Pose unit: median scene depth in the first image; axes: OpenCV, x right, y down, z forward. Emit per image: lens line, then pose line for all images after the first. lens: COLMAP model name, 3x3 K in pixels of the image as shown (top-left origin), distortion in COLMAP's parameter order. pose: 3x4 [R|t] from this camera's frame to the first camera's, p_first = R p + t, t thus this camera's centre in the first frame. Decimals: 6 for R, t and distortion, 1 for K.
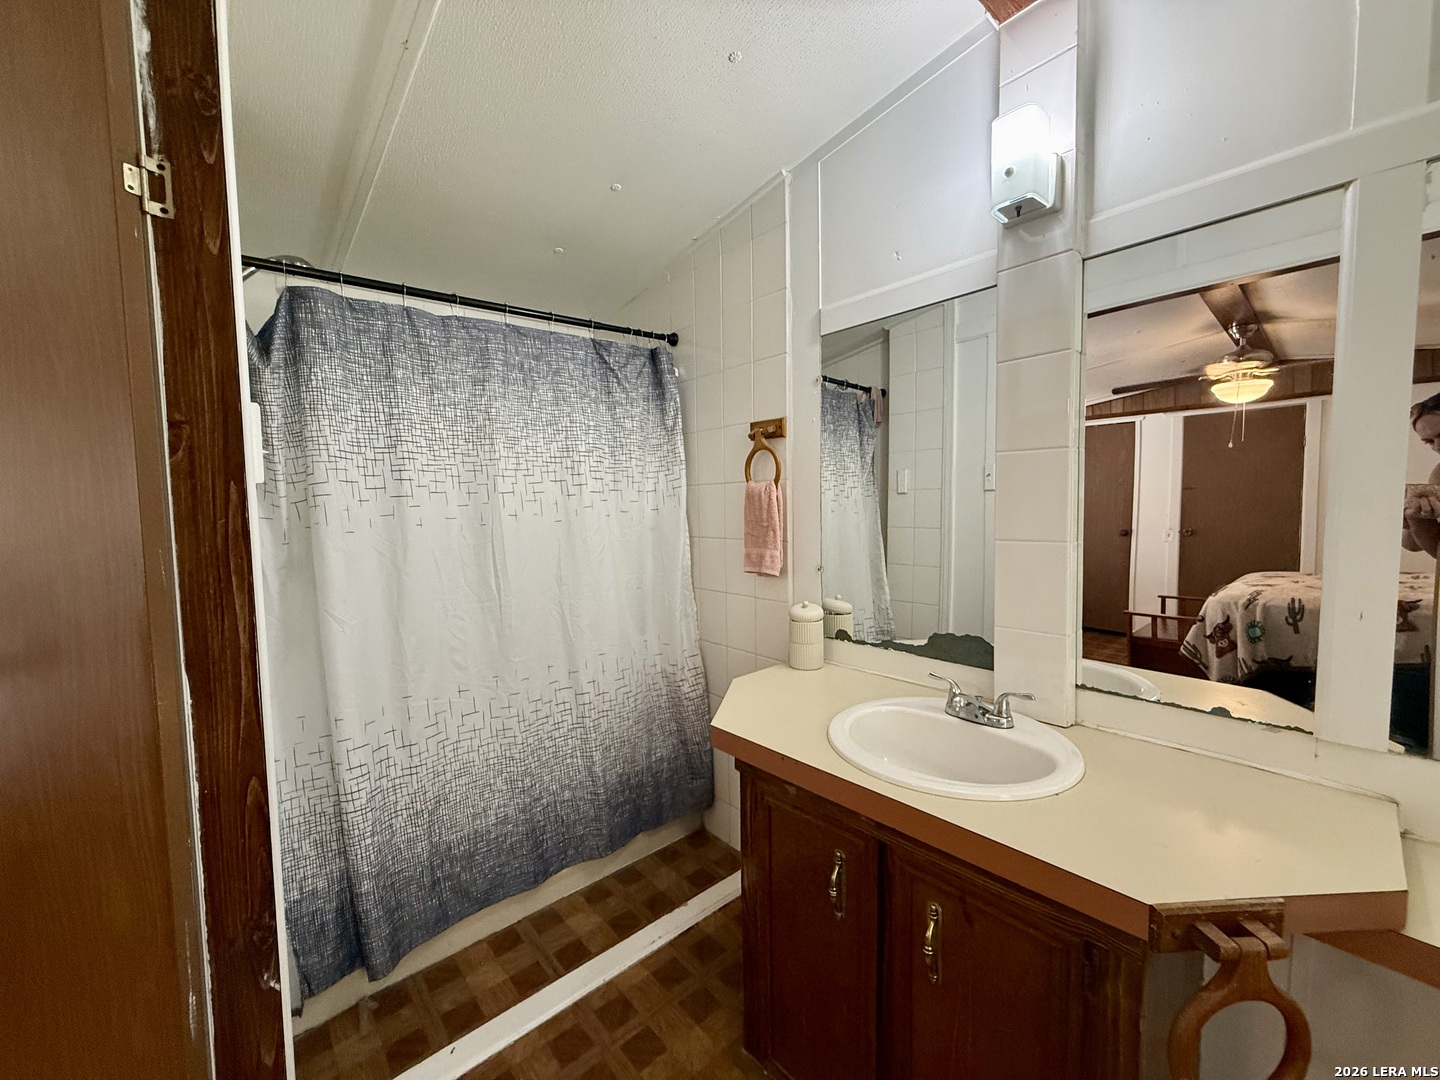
lens RADIAL K [[572.7, 0, 715.0], [0, 572.7, 541.0], [0, 0, 1]] dist [-0.001526, -0.000014]
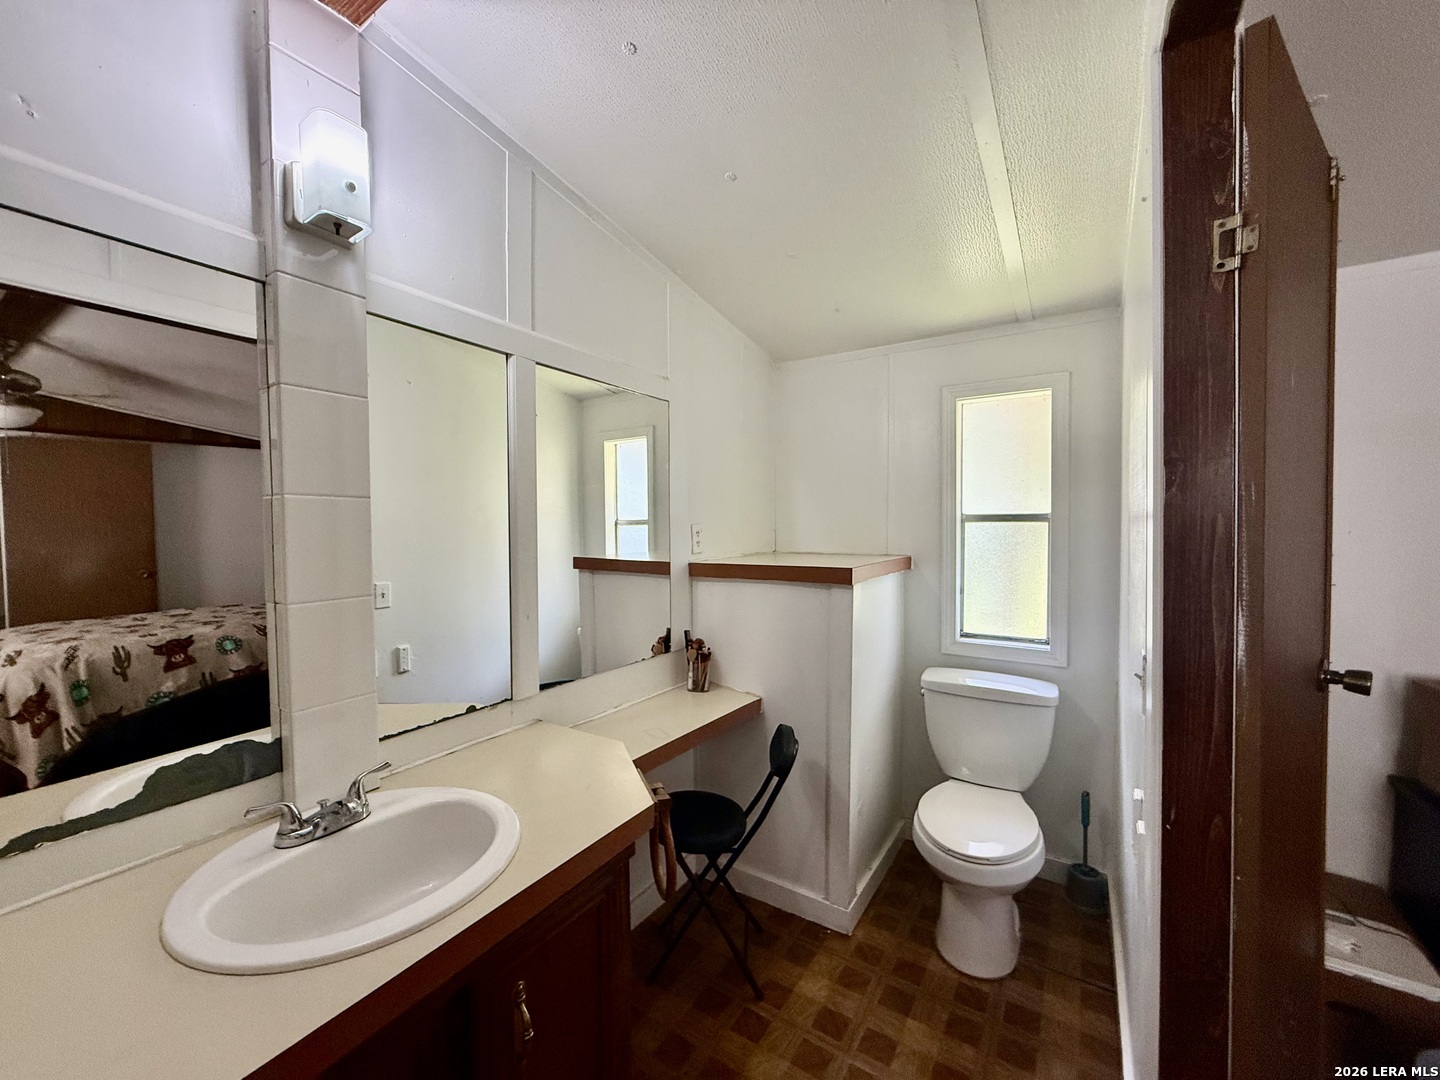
lens RADIAL K [[573.0, 0, 714.3], [0, 573.0, 539.0], [0, 0, 1]] dist [0.010360, 0.000205]
pose [[-0.275496, -0.003563, 0.961296, -0.298146], [0.073062, 0.997023, 0.024634, -0.046117], [-0.958522, 0.077020, -0.274416, 0.437212]]
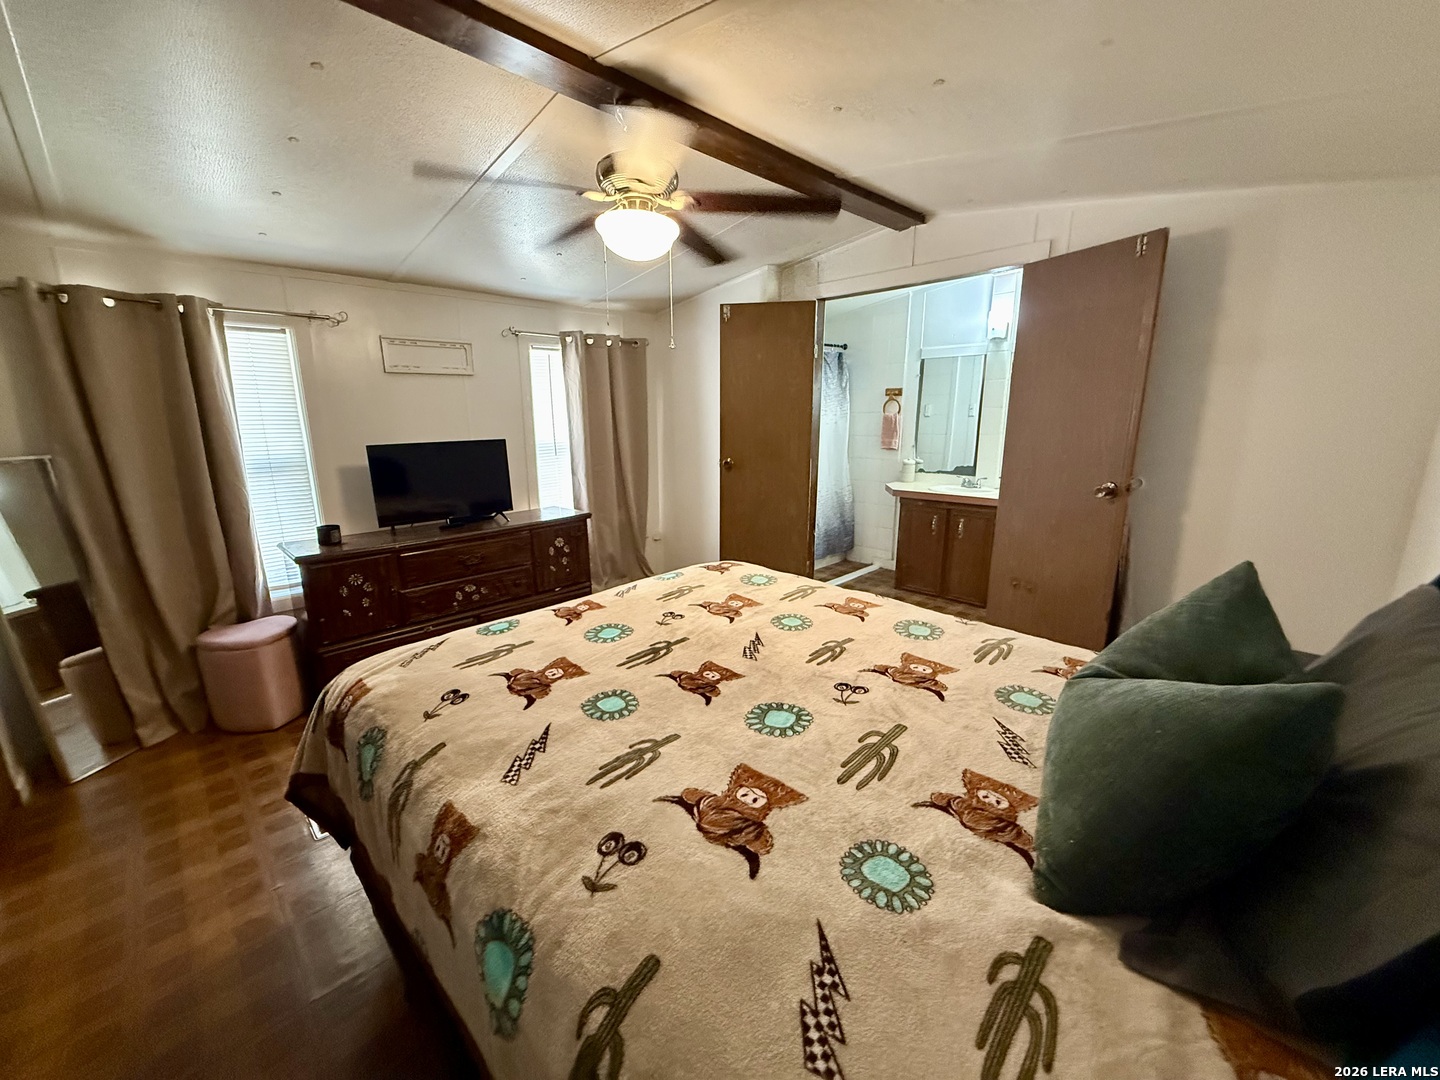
lens RADIAL K [[573.0, 0, 714.3], [0, 573.0, 539.0], [0, 0, 1]] dist [0.010360, 0.000205]
pose [[0.997283, 0.002934, 0.073611, -0.857001], [-0.013841, 0.988873, 0.148116, 0.081793], [-0.072357, -0.148732, 0.986227, -1.498410]]
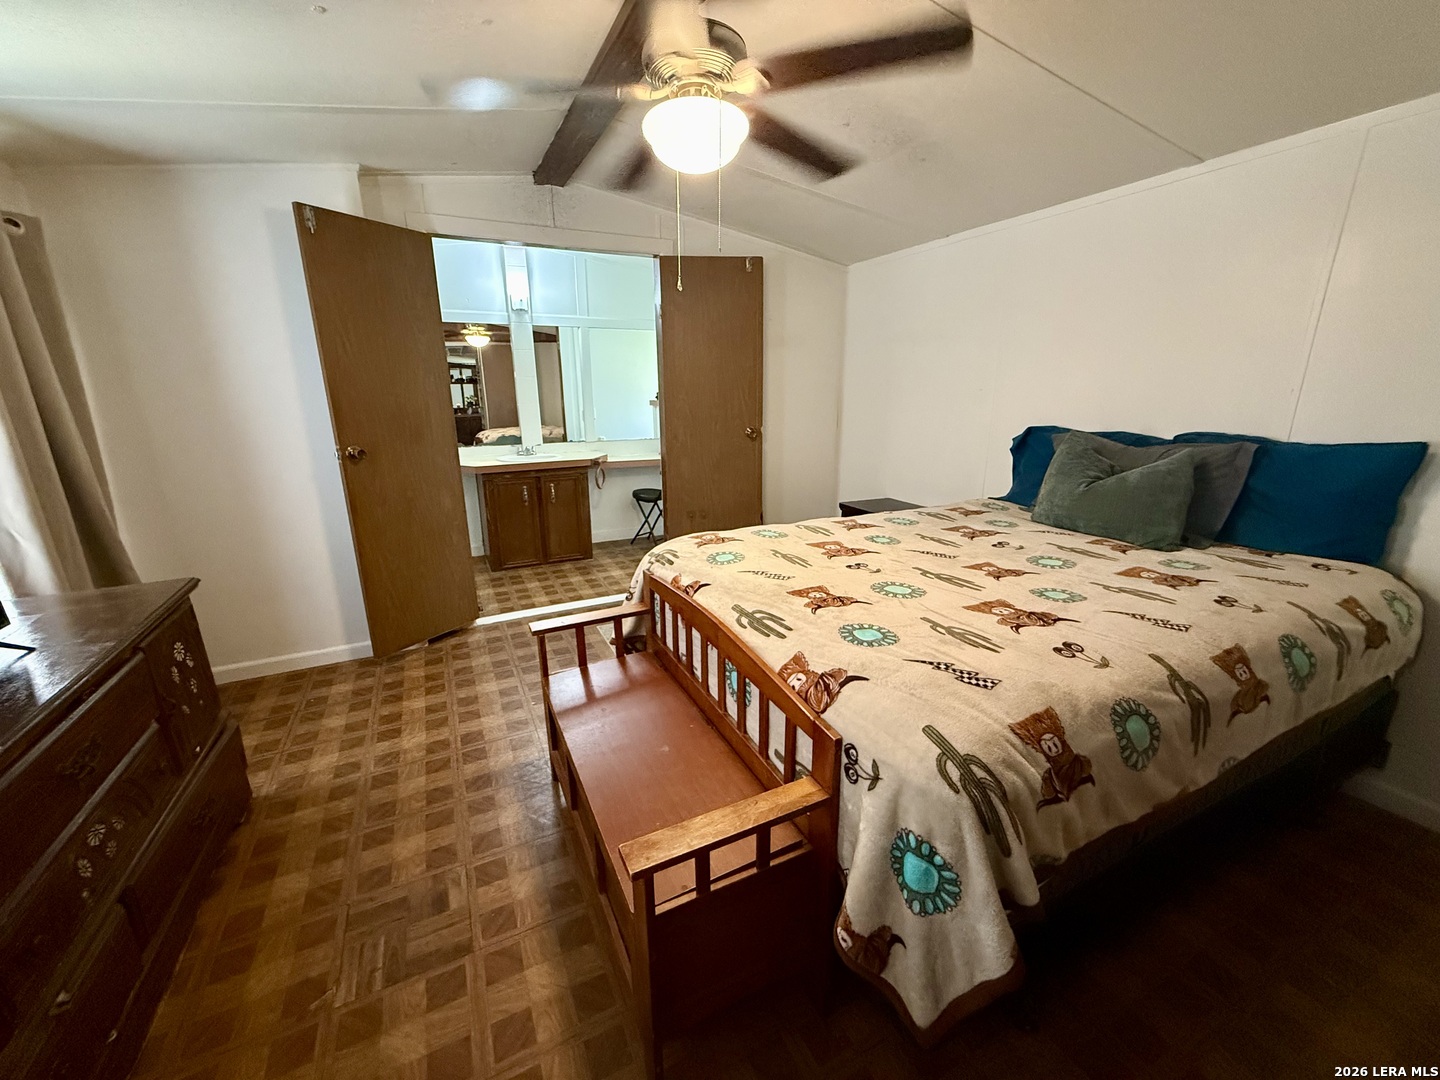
lens RADIAL K [[588.6, 0, 722.9], [0, 588.6, 518.6], [0, 0, 1]] dist [-0.000901, 0.000054]
pose [[0.240877, -0.192110, 0.951353, -1.760925], [0.066393, 0.981180, 0.181322, 0.075722], [-0.968282, 0.019487, 0.249099, -0.675317]]
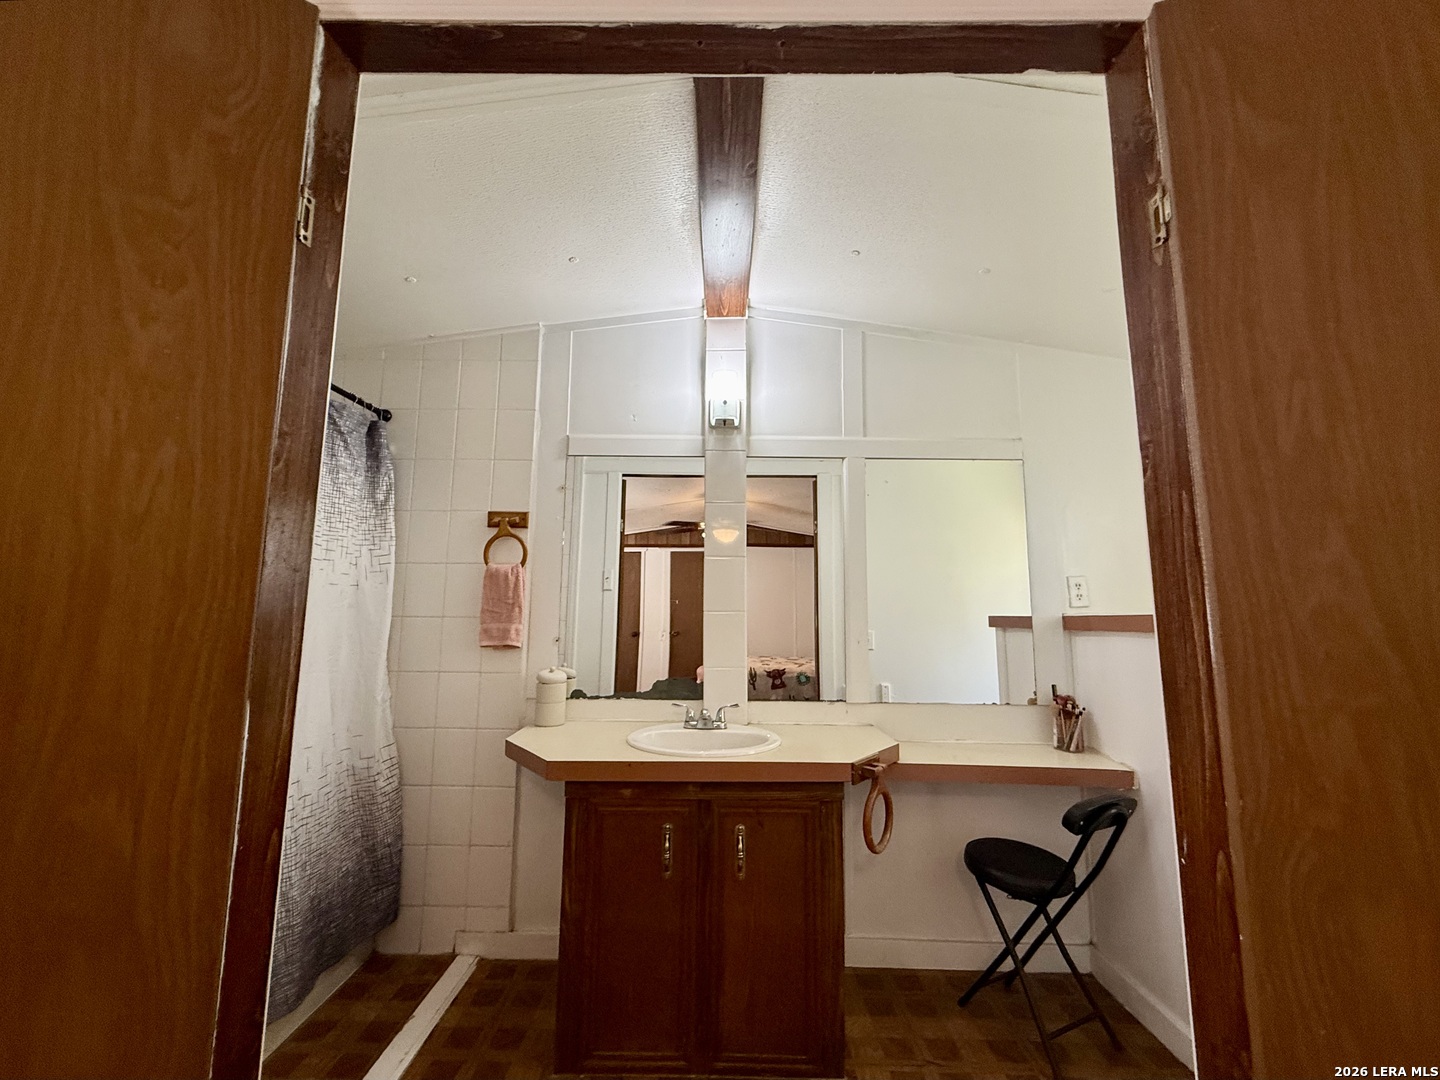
lens RADIAL K [[593.3, 0, 720.0], [0, 593.3, 540.0], [0, 0, 1]] dist [-0.001886, -0.000100]
pose [[0.657115, 0.121962, 0.743859, -0.486626], [0.026992, 0.982384, -0.184915, 0.073042], [-0.753307, 0.141588, 0.642247, -0.072859]]
